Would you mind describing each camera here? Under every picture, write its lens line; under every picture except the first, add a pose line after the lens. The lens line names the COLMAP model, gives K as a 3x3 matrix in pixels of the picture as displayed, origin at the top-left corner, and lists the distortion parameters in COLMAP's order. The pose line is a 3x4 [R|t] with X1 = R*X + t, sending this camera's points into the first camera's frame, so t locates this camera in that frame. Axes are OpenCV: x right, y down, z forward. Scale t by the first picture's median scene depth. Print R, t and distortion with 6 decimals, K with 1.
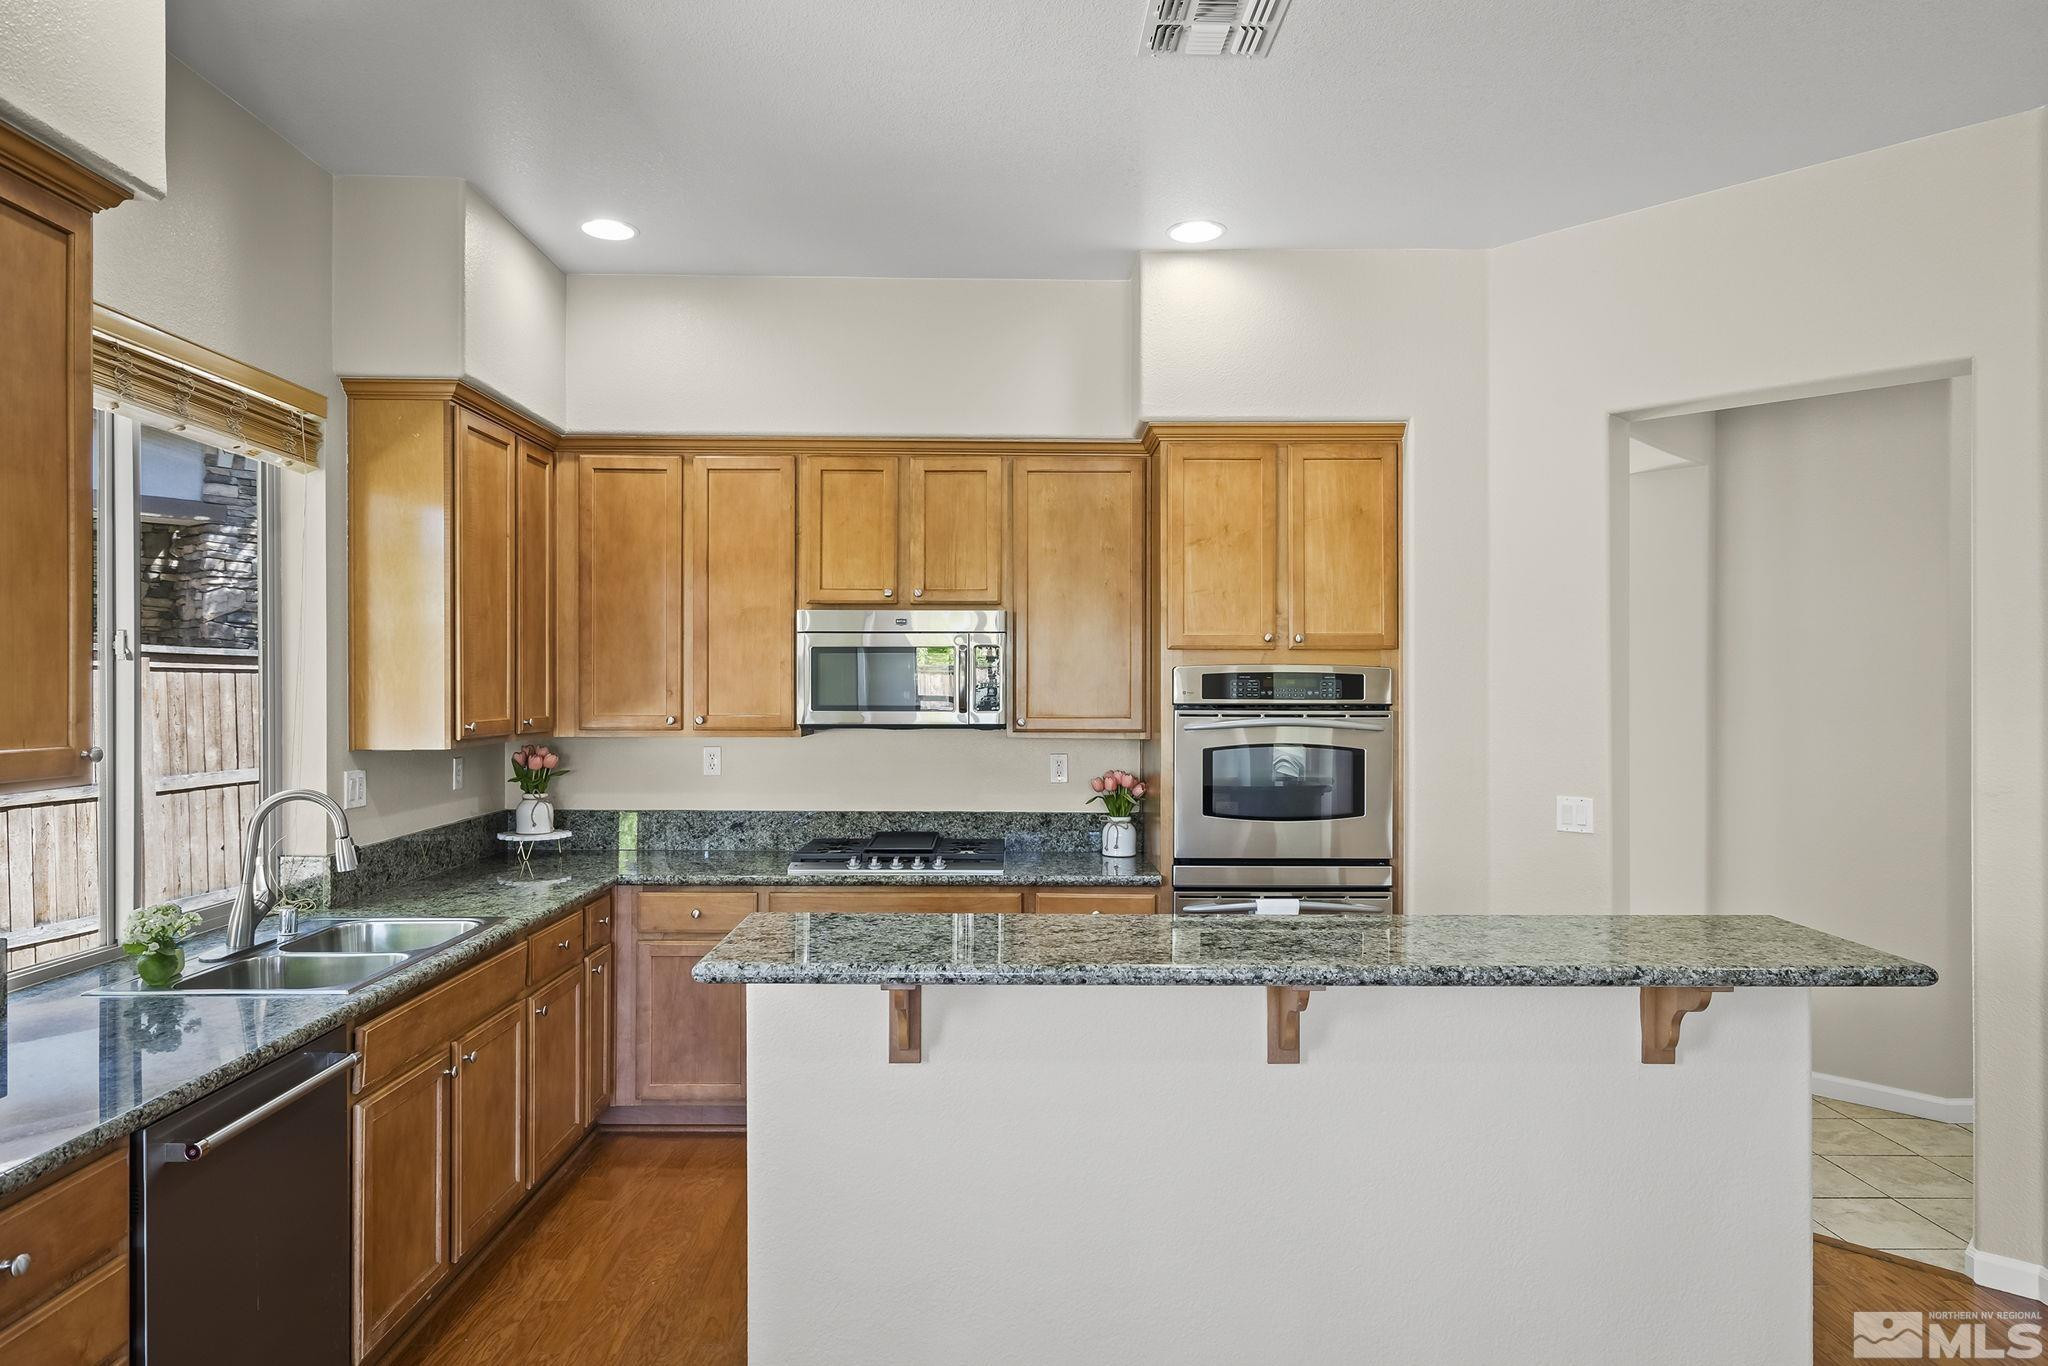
lens RADIAL K [[1213.1, 0, 1029.3], [0, 1213.1, 680.8], [0, 0, 1]] dist [0.003108, 0.001367]
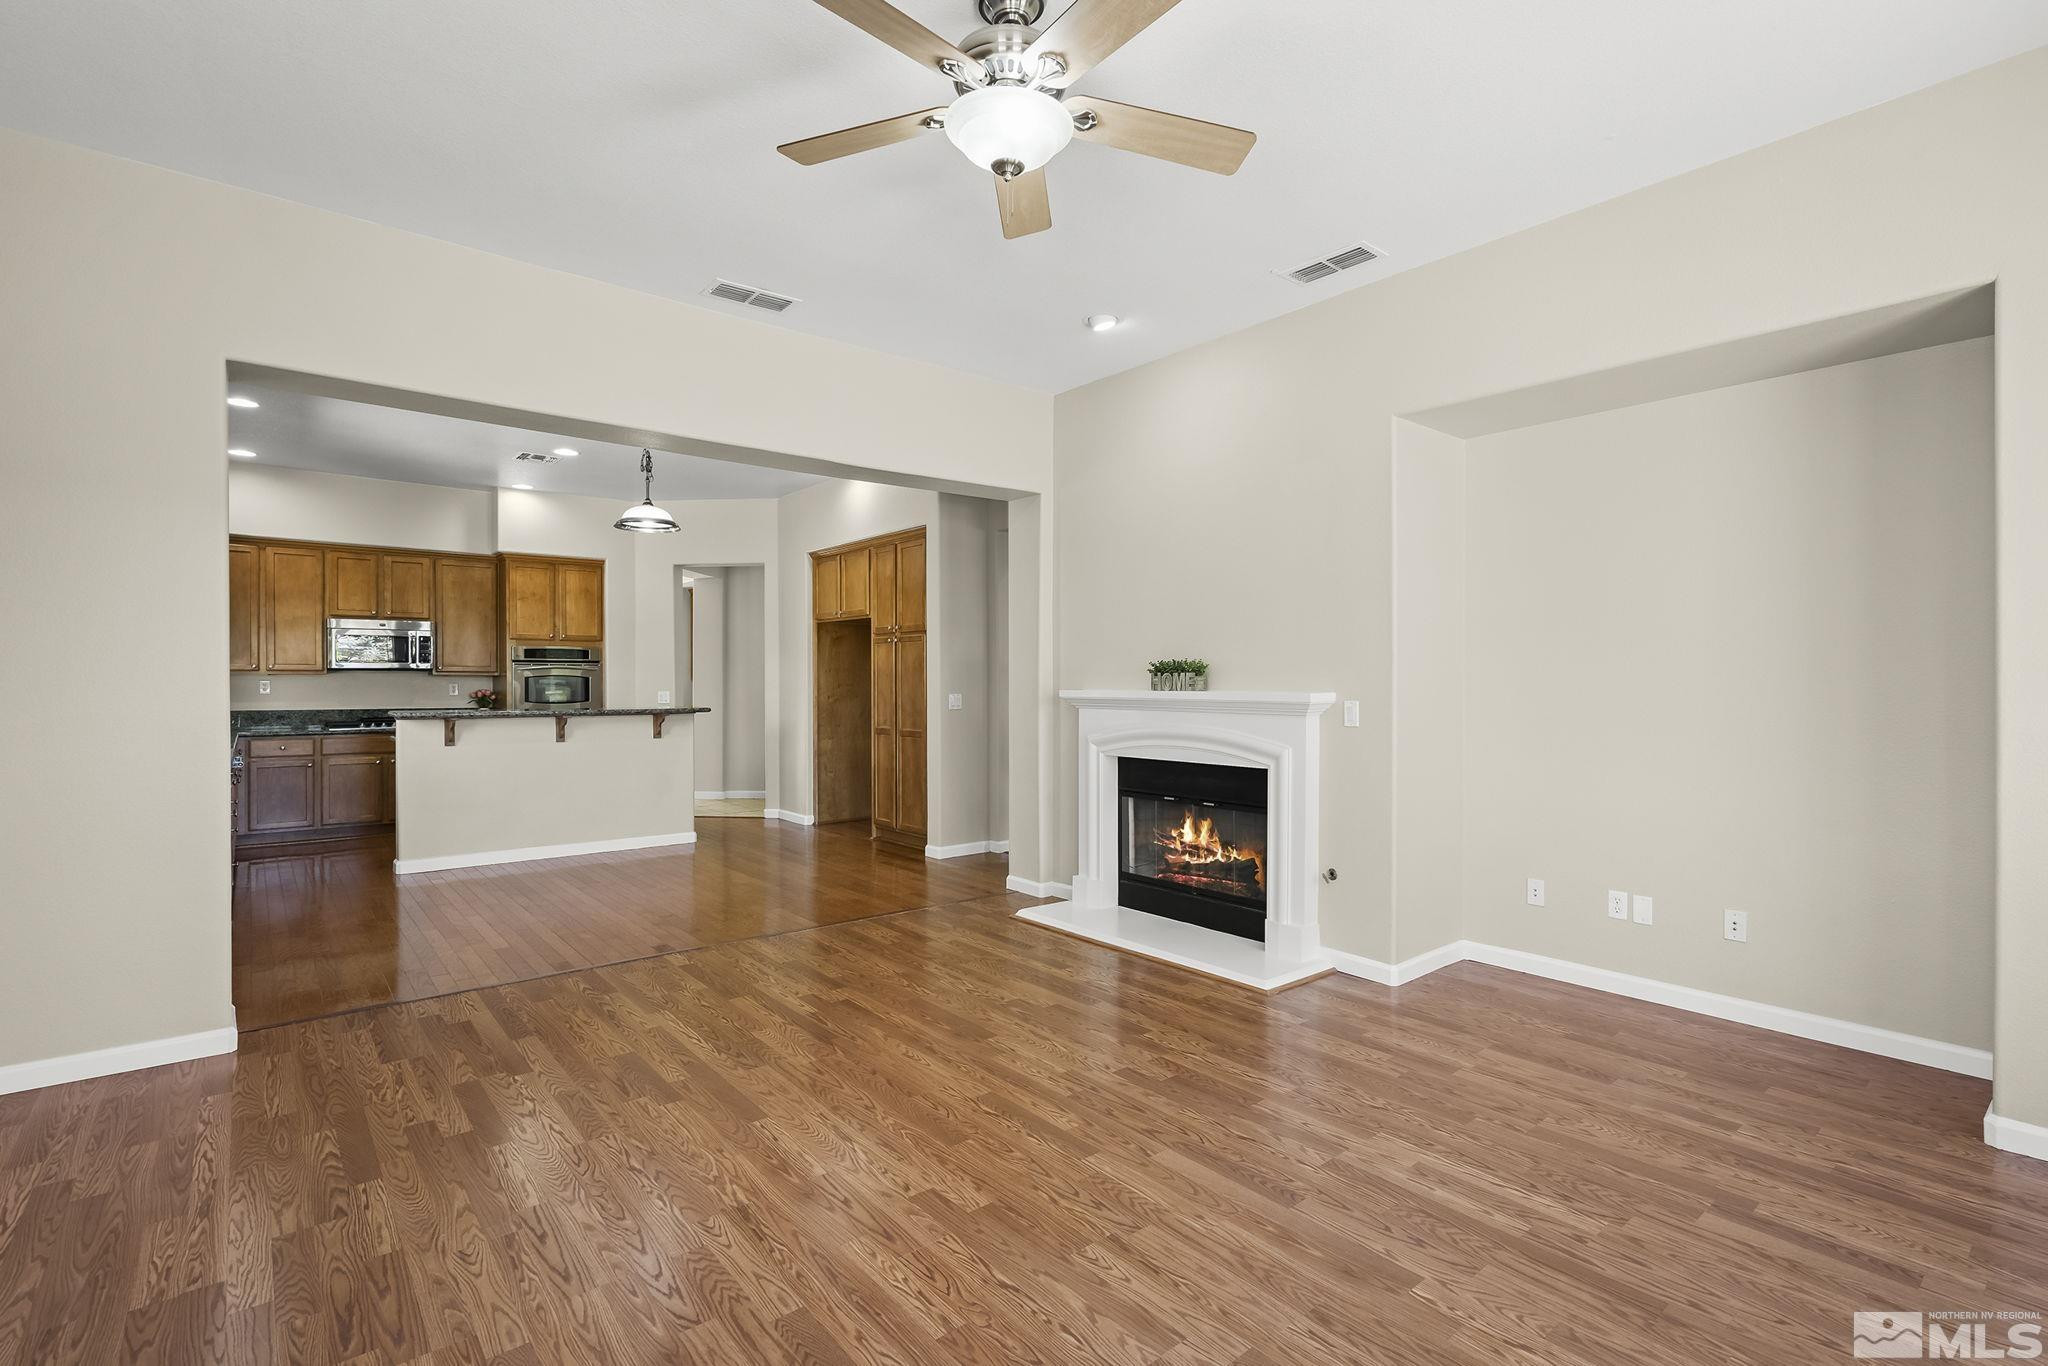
lens RADIAL K [[947.2, 0, 1023.8], [0, 947.2, 682.4], [0, 0, 1]] dist [0.000666, 0.000575]
pose [[0.782903, -0.002655, 0.622139, -0.283692], [0.007095, 0.999964, -0.004660, 0.083530], [-0.622104, 0.008062, 0.782893, -1.266427]]
